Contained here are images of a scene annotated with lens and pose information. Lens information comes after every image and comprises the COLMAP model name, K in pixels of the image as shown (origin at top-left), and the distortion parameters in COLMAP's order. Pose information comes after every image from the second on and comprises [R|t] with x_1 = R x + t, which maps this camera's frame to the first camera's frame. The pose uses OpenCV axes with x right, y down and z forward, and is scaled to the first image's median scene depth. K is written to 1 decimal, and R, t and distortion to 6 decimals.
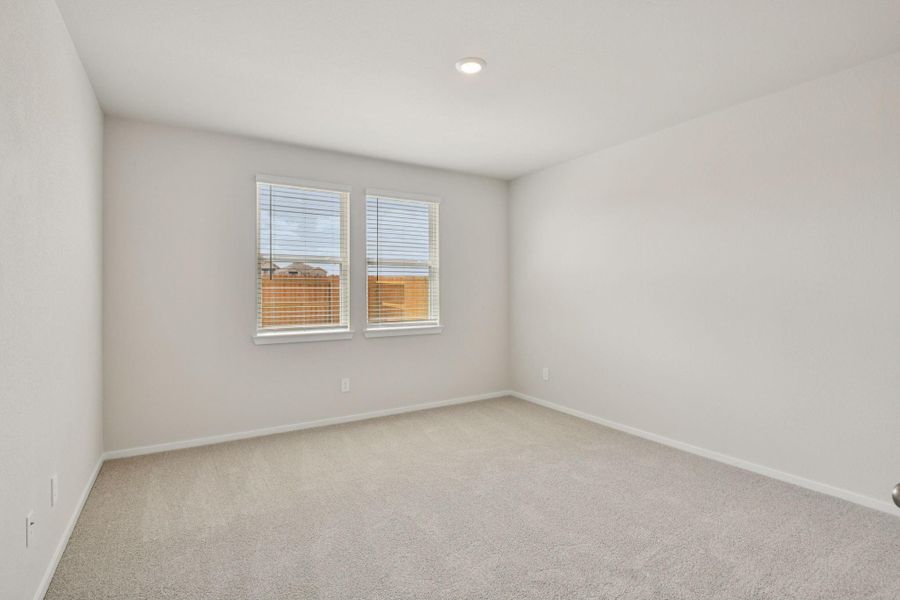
lens RADIAL K [[374.7, 0, 468.8], [0, 374.7, 288.3], [0, 0, 1]] dist [0.002651, 0.000054]
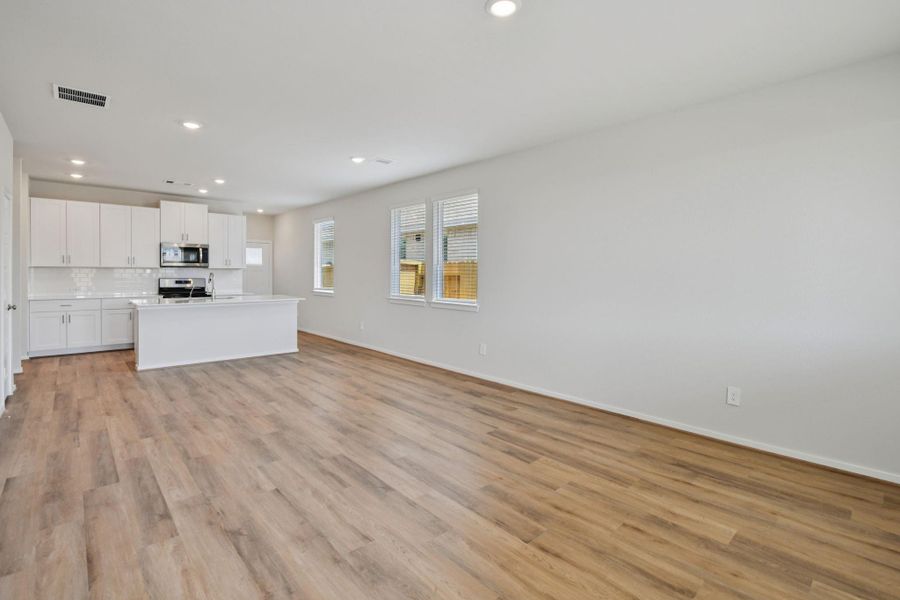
lens RADIAL K [[413.0, 0, 455.0], [0, 413.0, 279.0], [0, 0, 1]] dist [-0.006022, -0.005615]
pose [[0.250251, 0.019357, -0.967988, 1.219876], [-0.008643, 0.999805, 0.017759, 0.002120], [0.968143, 0.003922, 0.250369, 0.710945]]
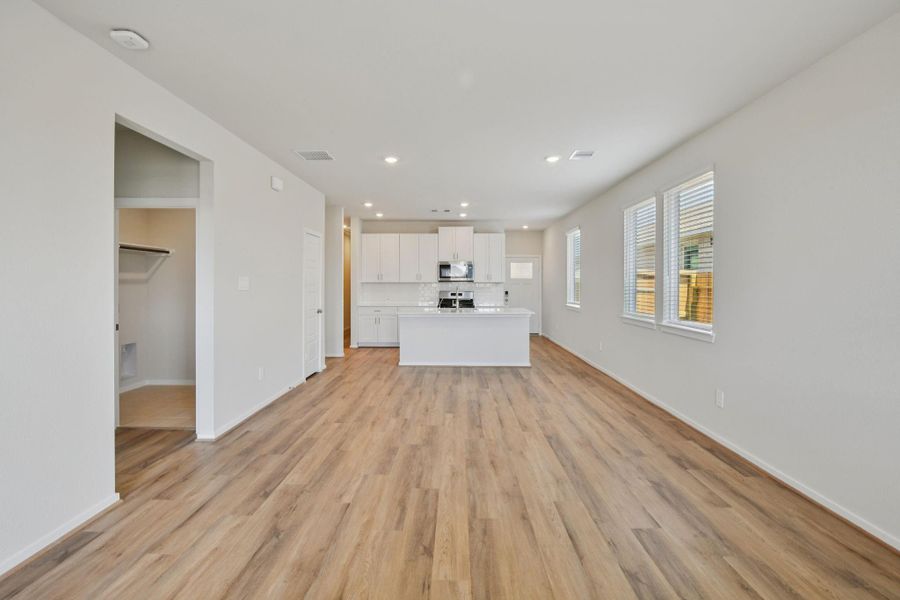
lens RADIAL K [[413.0, 0, 456.0], [0, 413.0, 286.0], [0, 0, 1]] dist [-0.006022, -0.005615]
pose [[-0.479406, 0.006710, -0.877567, 1.015896], [0.000386, 0.999972, 0.007436, -0.001104], [0.877593, 0.003226, -0.479395, 1.058267]]
